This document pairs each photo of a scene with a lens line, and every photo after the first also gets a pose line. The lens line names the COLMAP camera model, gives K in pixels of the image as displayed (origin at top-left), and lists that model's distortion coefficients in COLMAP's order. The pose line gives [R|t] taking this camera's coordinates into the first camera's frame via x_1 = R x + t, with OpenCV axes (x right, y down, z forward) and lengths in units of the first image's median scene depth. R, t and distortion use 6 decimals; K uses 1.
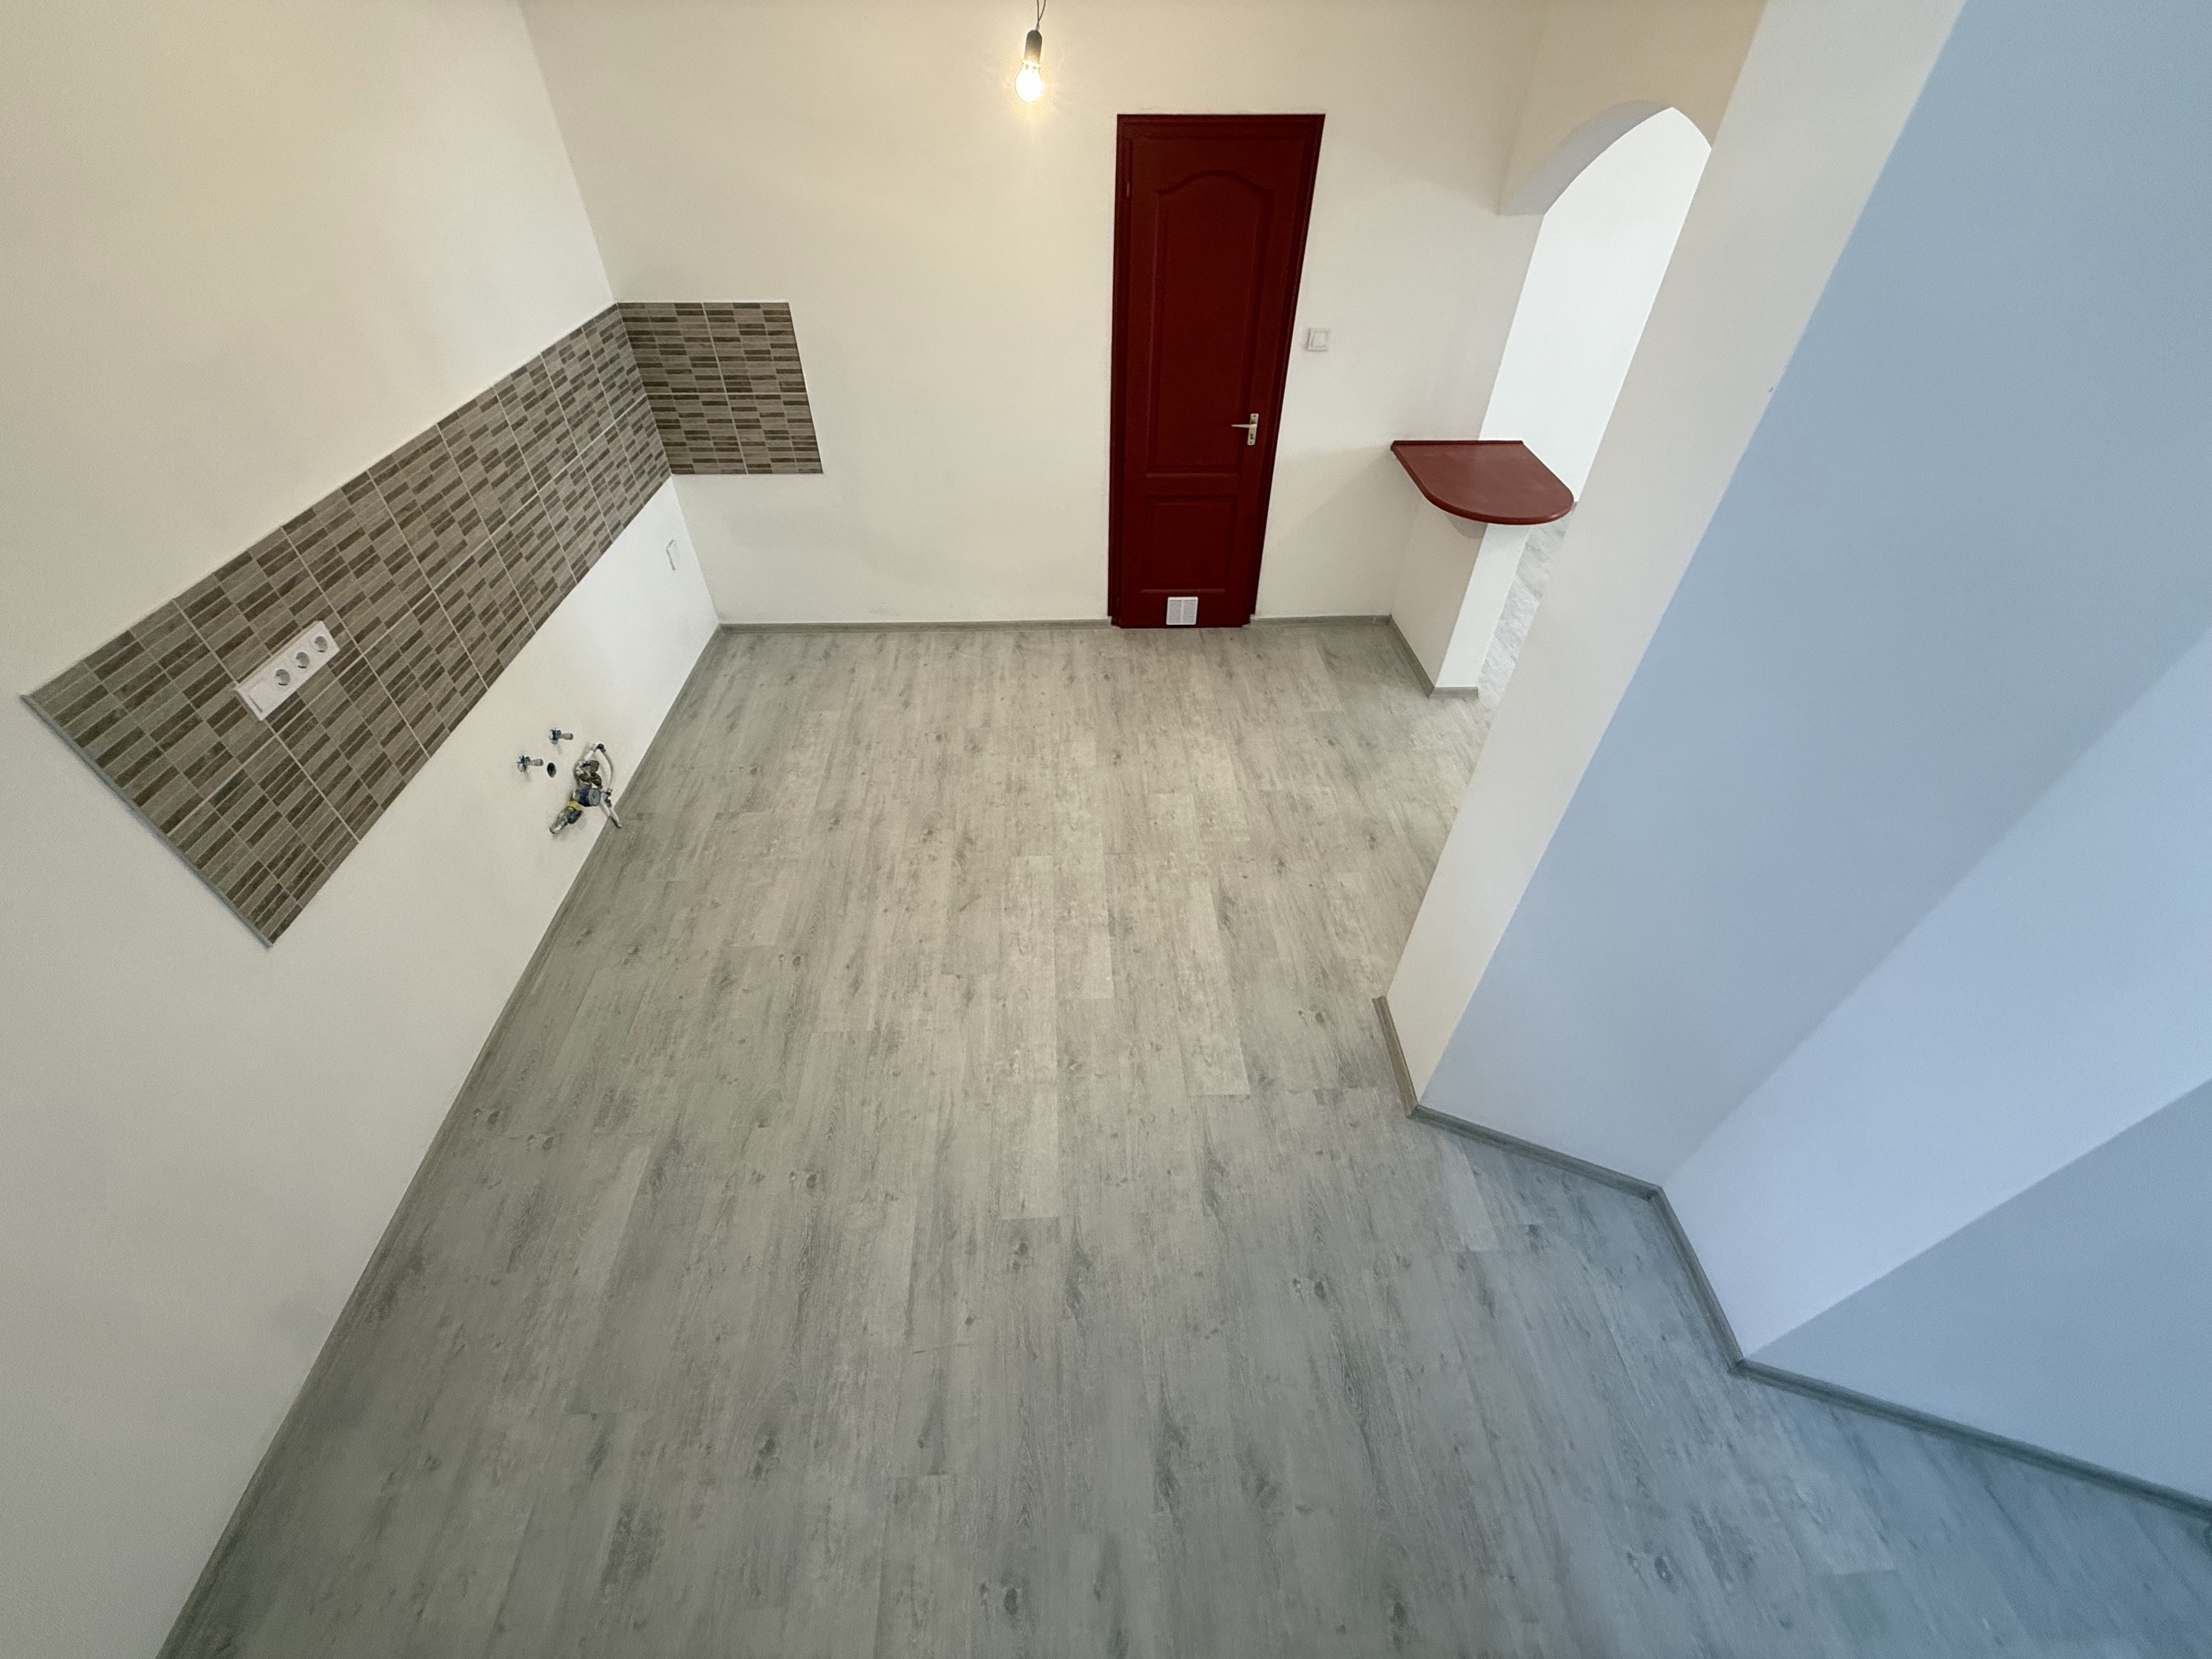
lens RADIAL K [[879.4, 0, 1098.0], [0, 879.4, 821.5], [0, 0, 1]] dist [-0.000425, -0.000279]
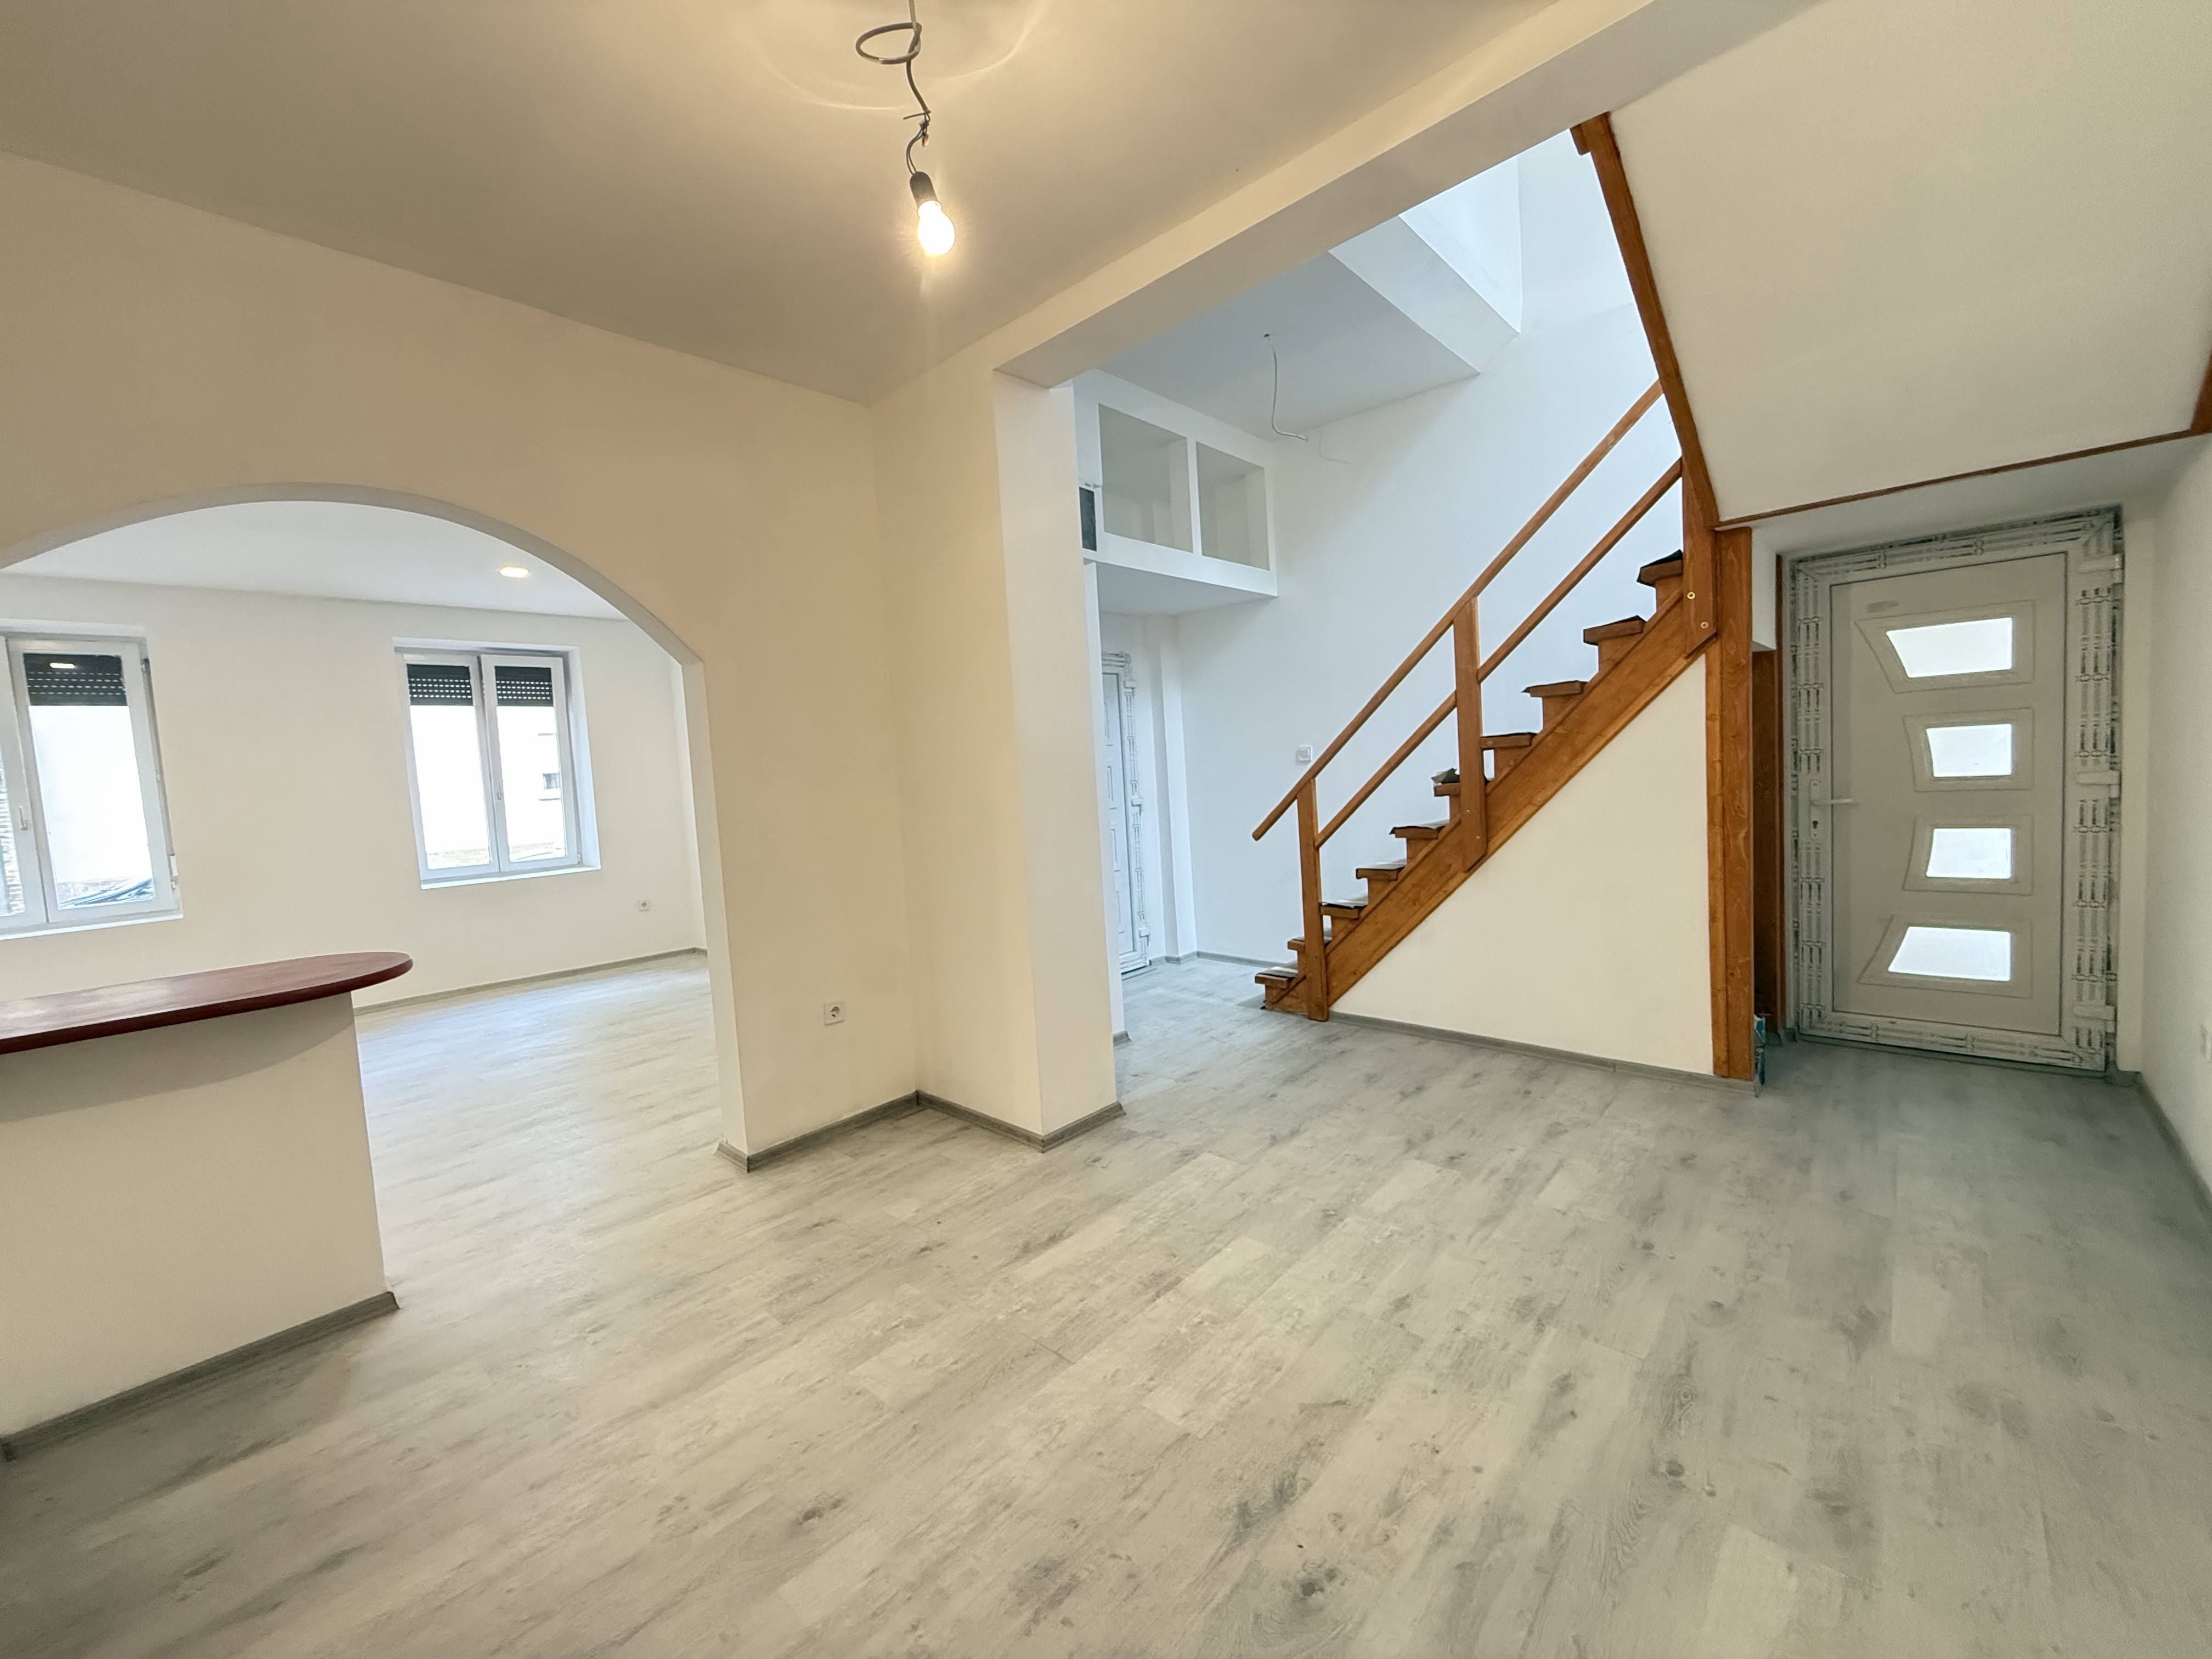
lens RADIAL K [[879.4, 0, 1100.1], [0, 879.4, 828.5], [0, 0, 1]] dist [-0.000425, -0.000279]
pose [[-0.698163, -0.013624, 0.715809, -0.471113], [0.528761, 0.664258, 0.528369, -0.560448], [-0.482680, 0.747379, -0.456557, 1.112626]]
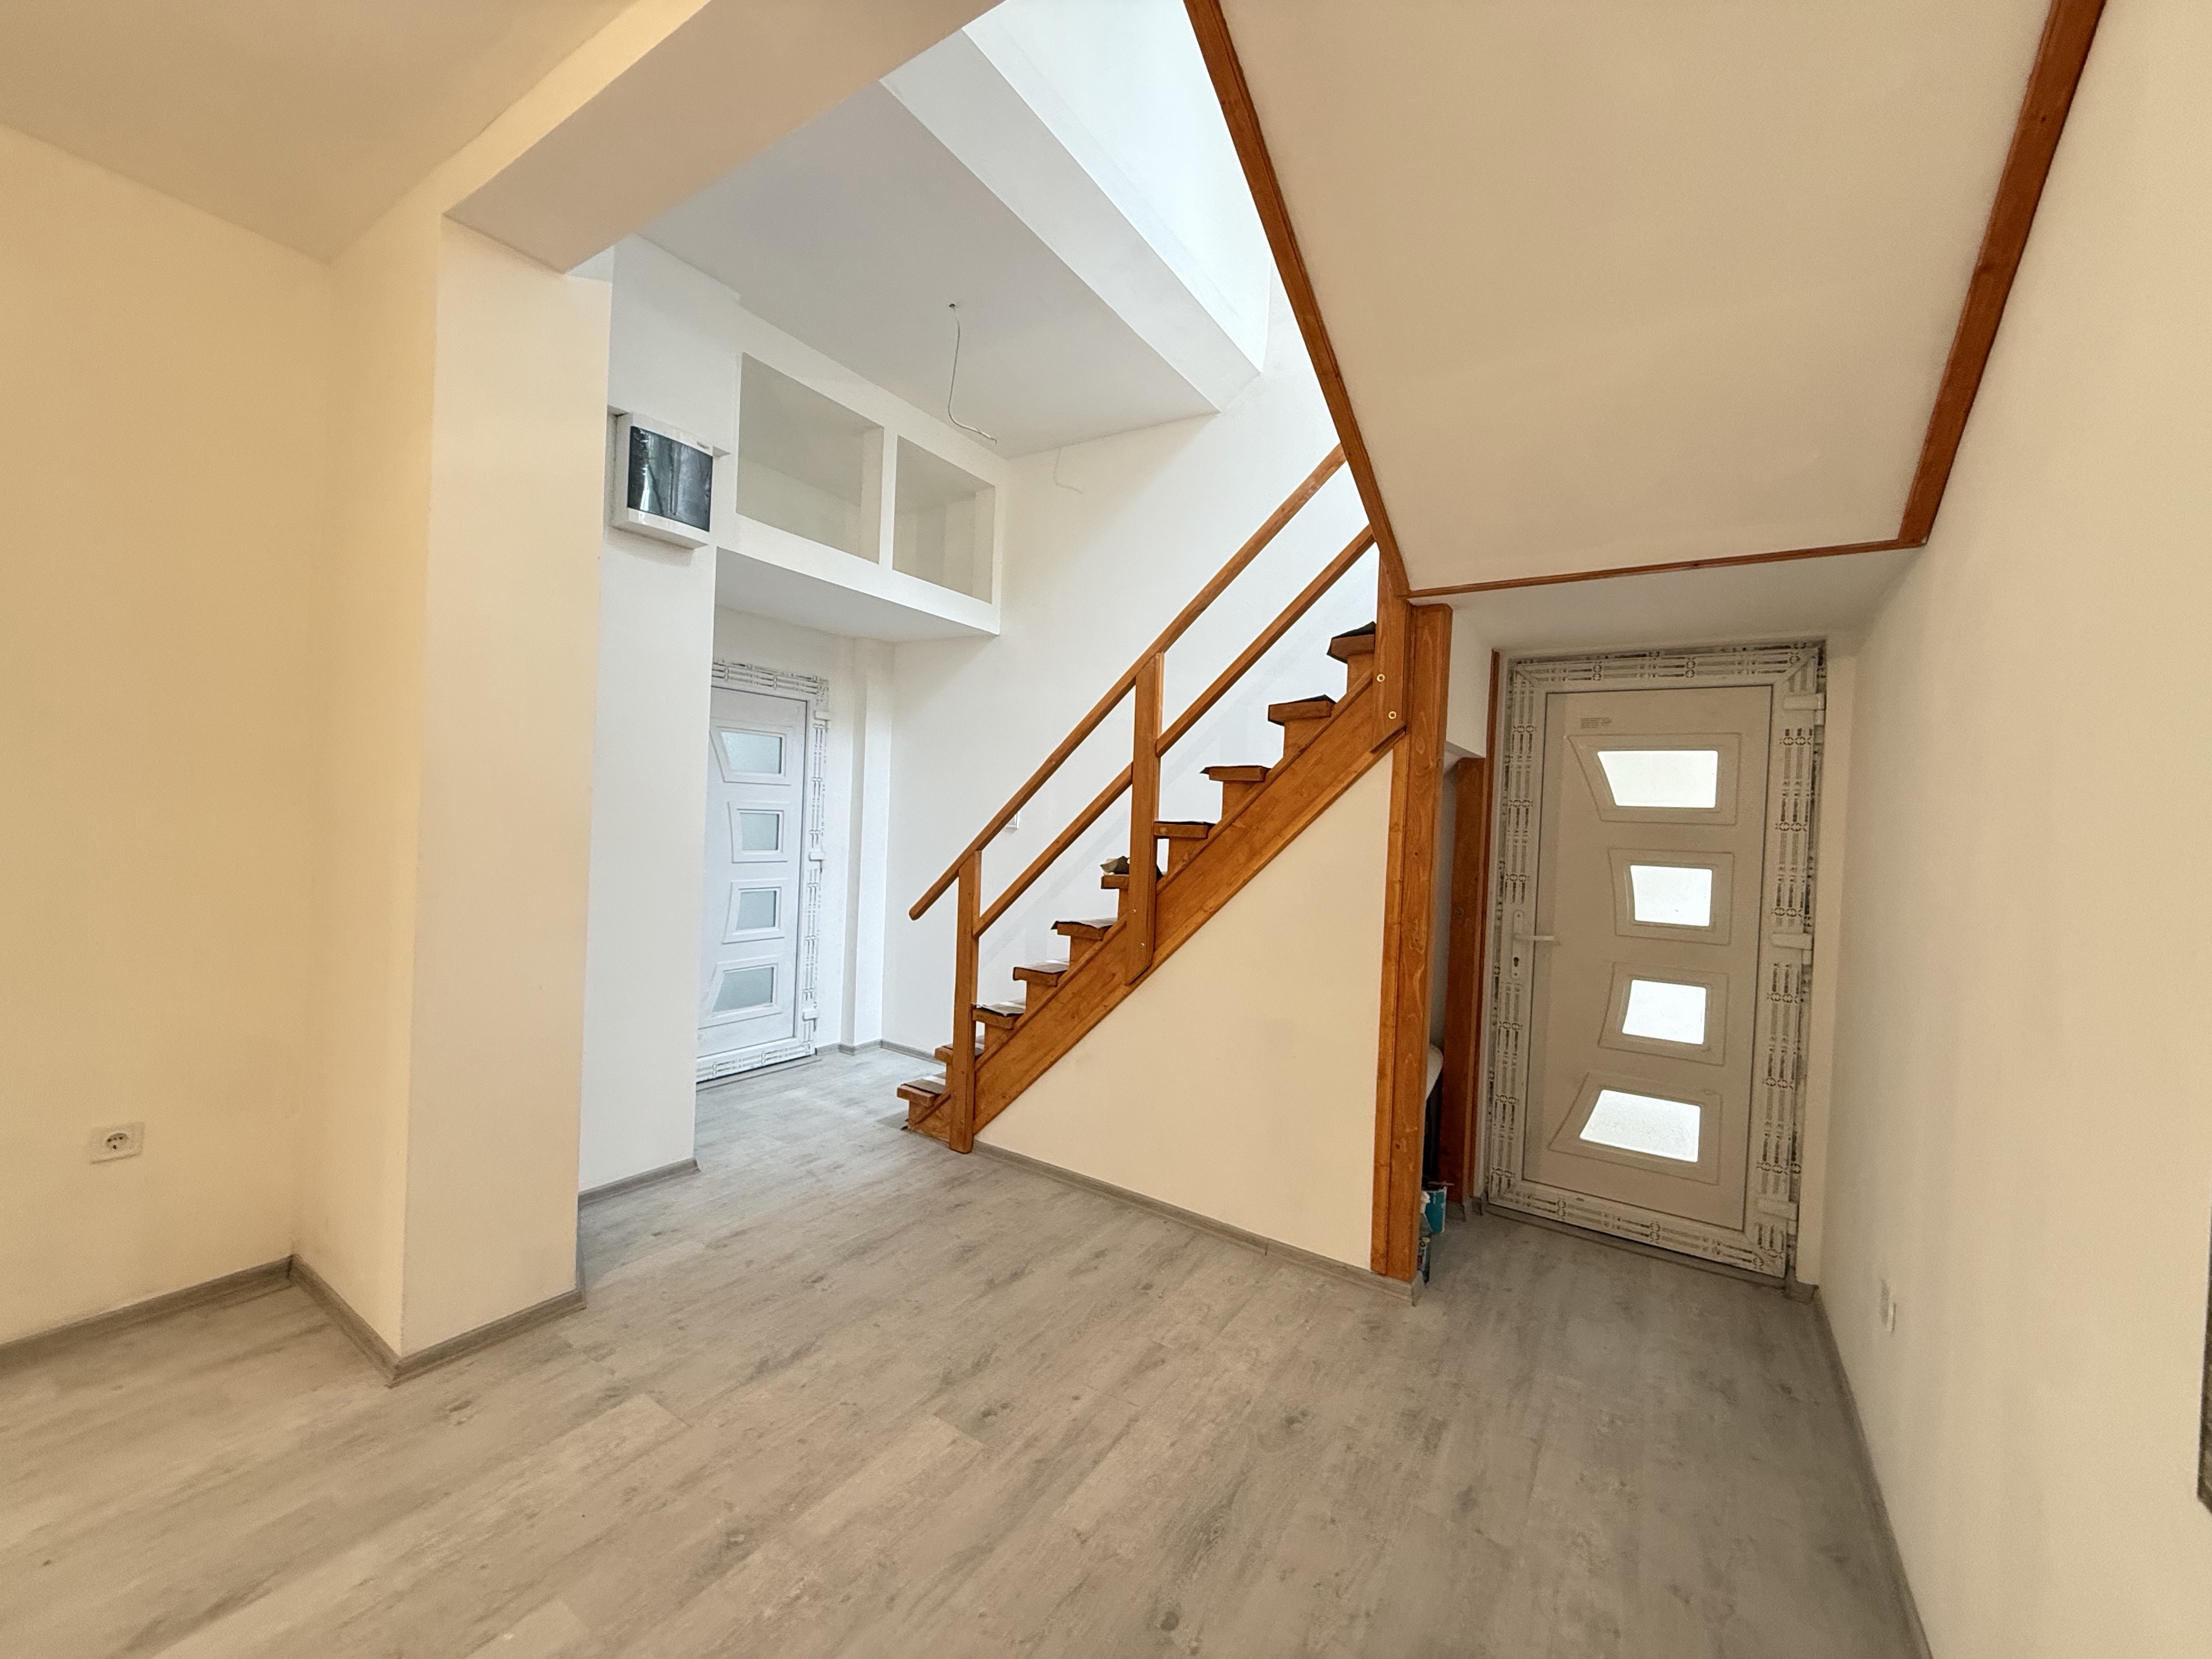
lens RADIAL K [[879.4, 0, 1099.0], [0, 879.4, 830.1], [0, 0, 1]] dist [-0.000425, -0.000279]
pose [[-0.807560, -0.050830, 0.587591, -0.499876], [0.365272, 0.739105, 0.565951, -0.297310], [-0.463058, 0.671670, -0.578305, 0.812972]]
